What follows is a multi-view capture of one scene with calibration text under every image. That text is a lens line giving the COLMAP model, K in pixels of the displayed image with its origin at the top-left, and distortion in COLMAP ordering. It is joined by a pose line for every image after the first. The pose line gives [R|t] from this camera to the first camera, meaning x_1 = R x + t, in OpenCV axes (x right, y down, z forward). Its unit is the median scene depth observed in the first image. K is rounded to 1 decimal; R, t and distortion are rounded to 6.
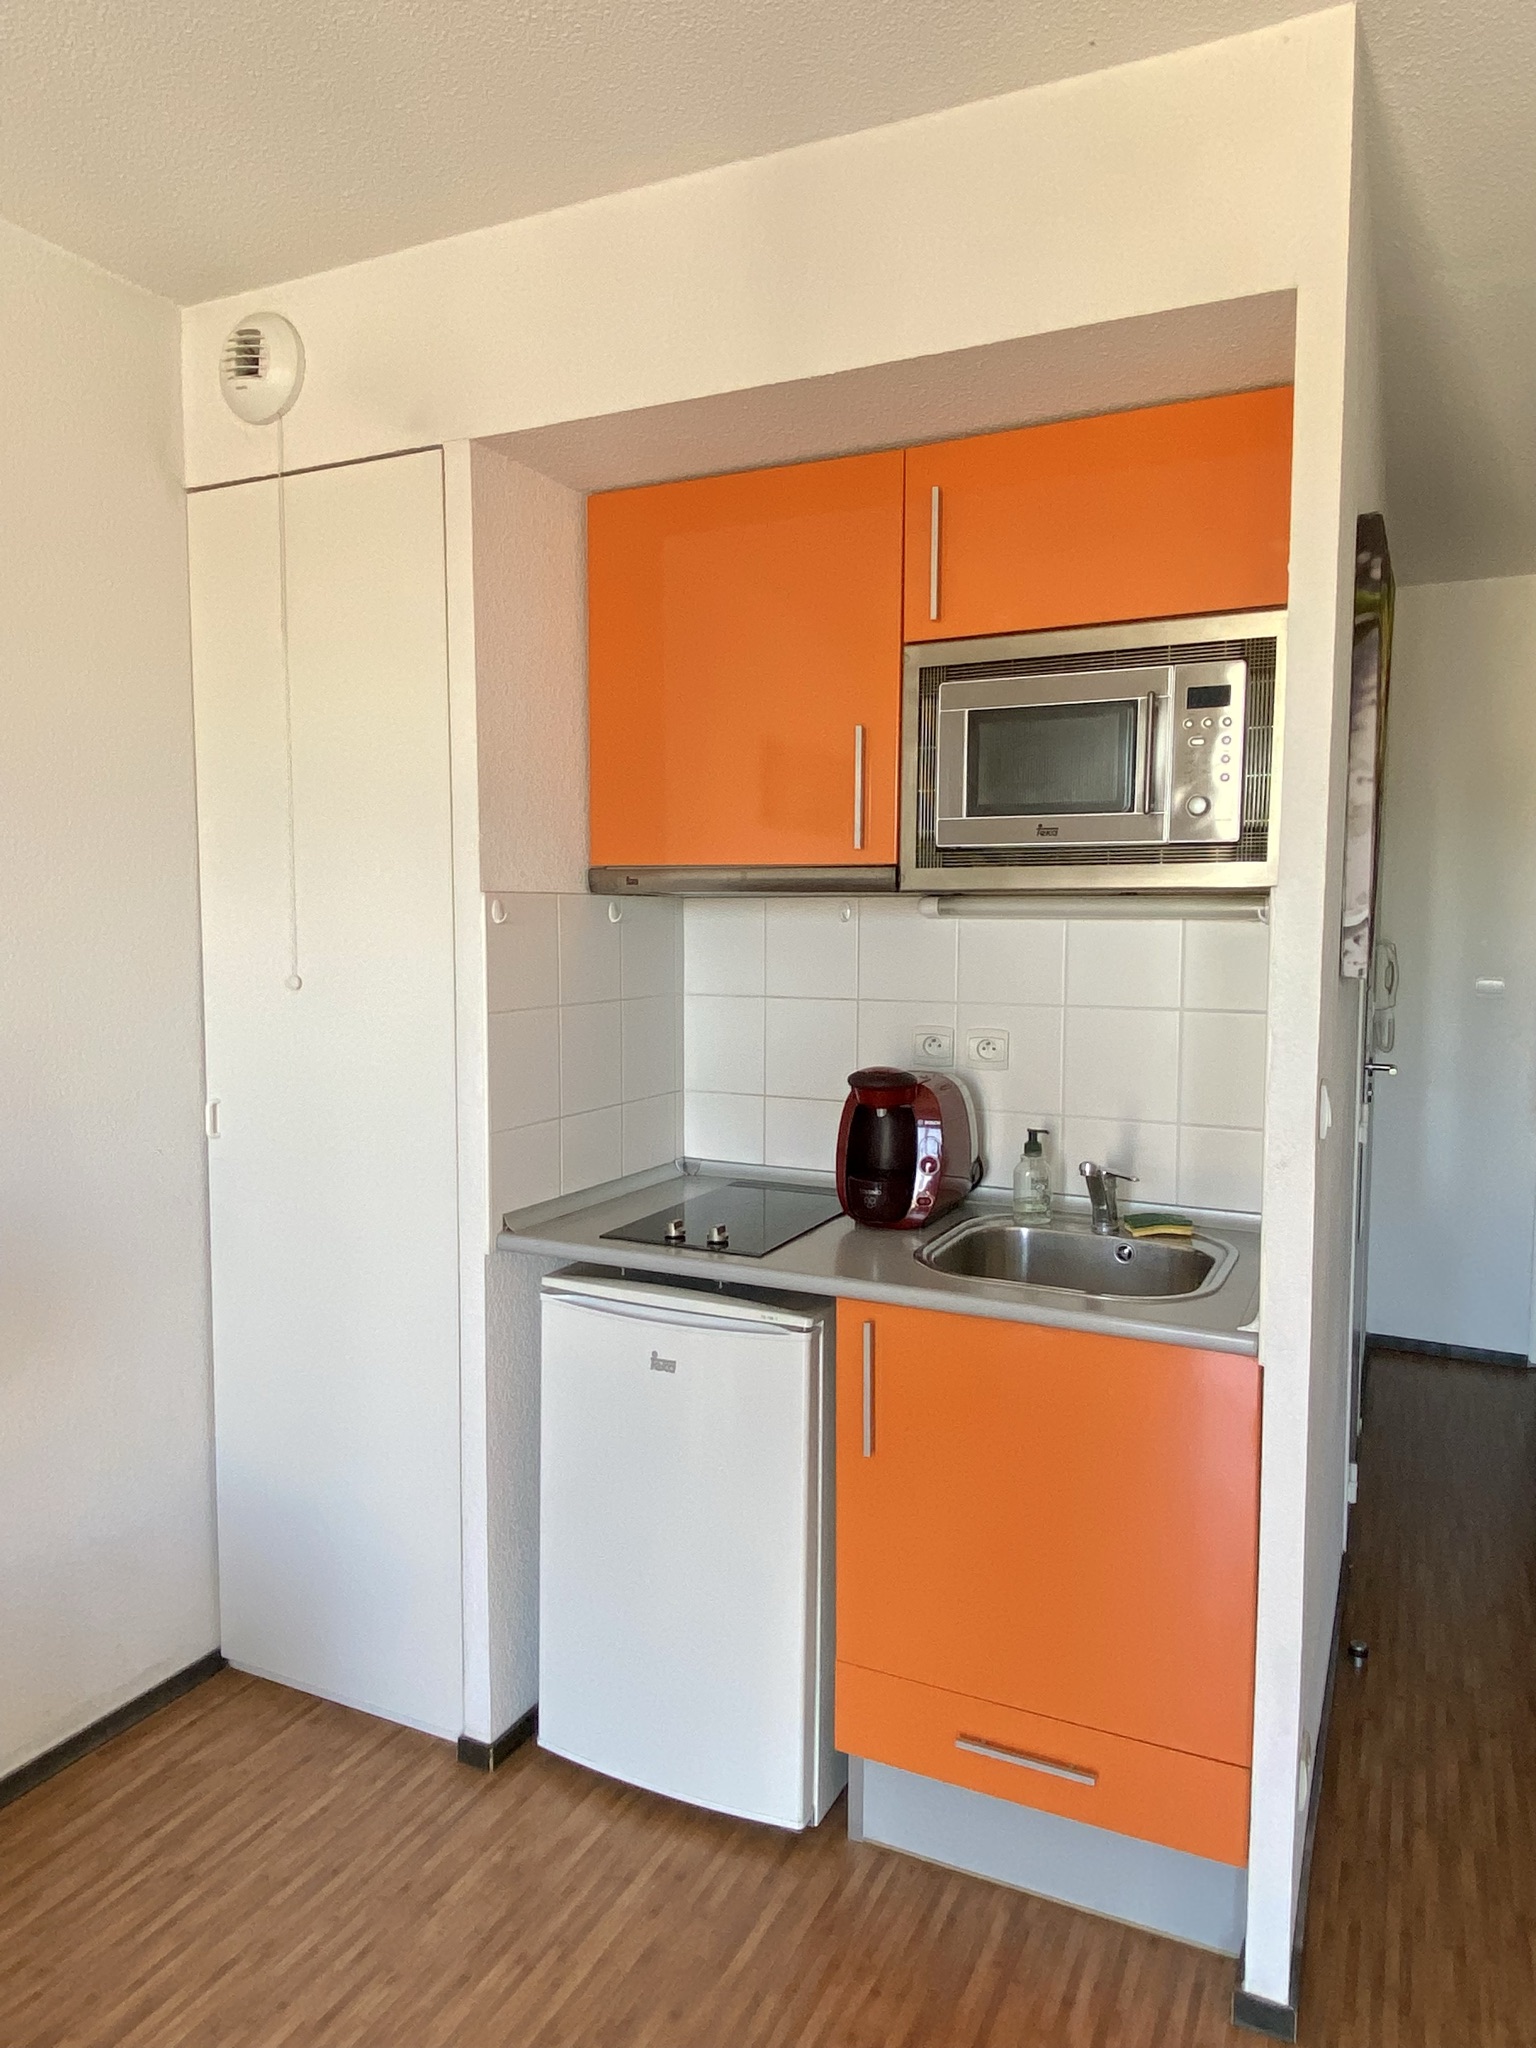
lens RADIAL K [[1331.0, 0, 762.8], [0, 1331.0, 1024.4], [0, 0, 1]] dist [0.032958, 0.001352]
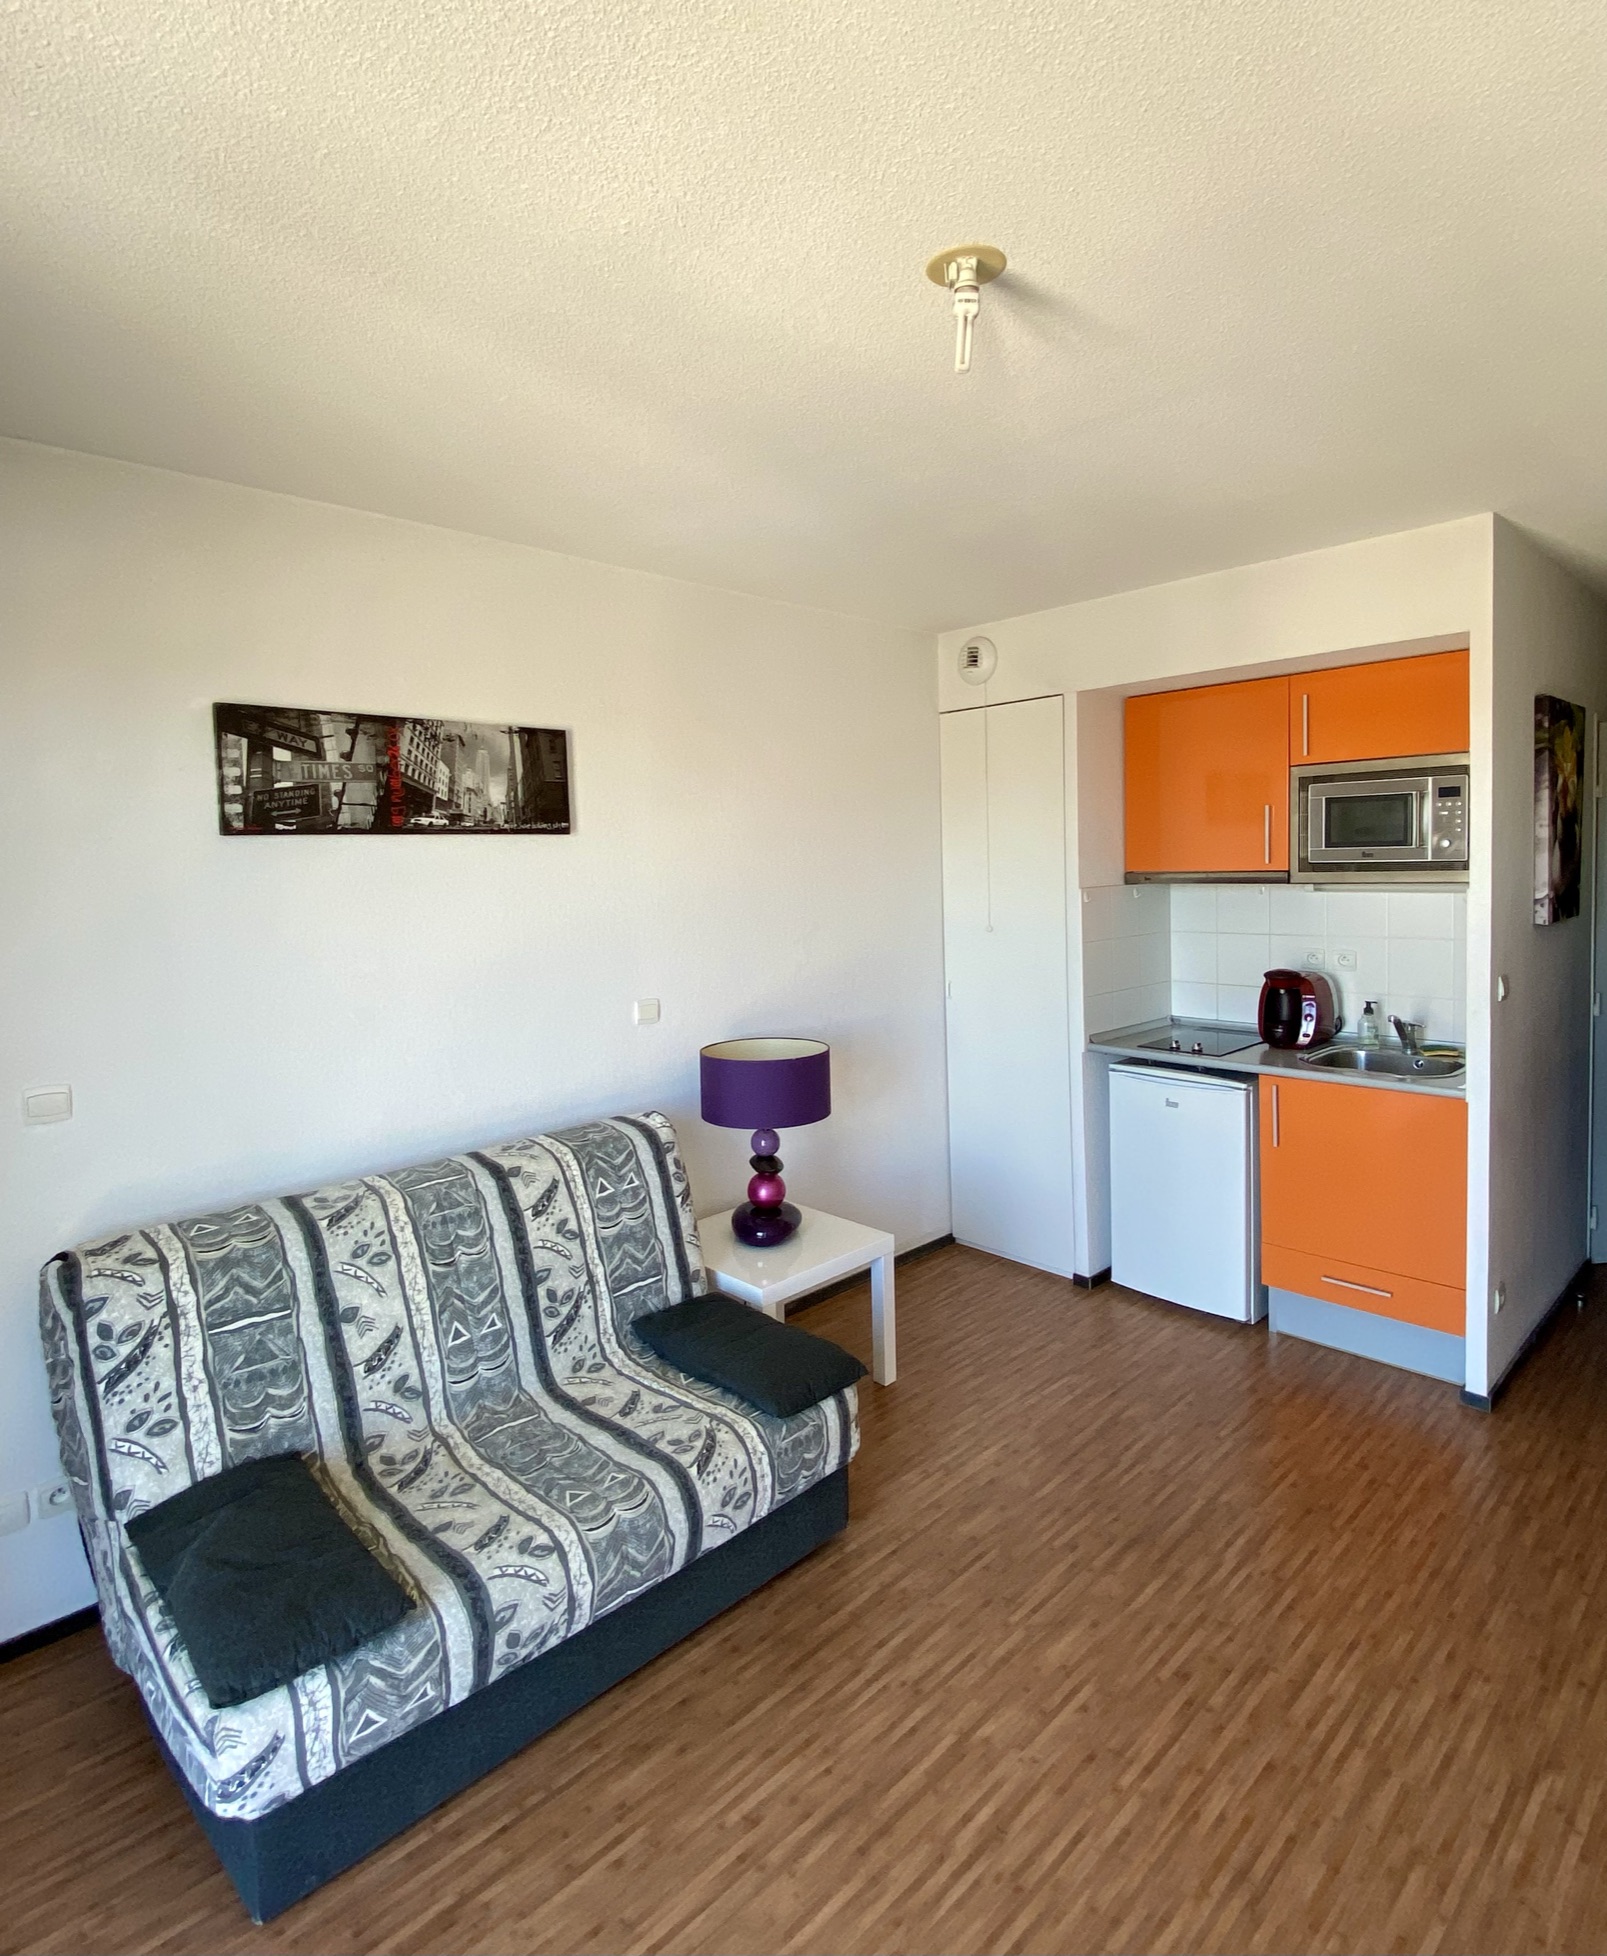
lens RADIAL K [[1105.0, 0, 759.2], [0, 1105.0, 918.5], [0, 0, 1]] dist [0.001371, -0.007622]
pose [[0.934246, -0.011547, -0.356441, -0.055808], [0.004469, 0.999776, -0.020676, -0.013871], [0.356600, 0.017723, 0.934089, -0.884588]]
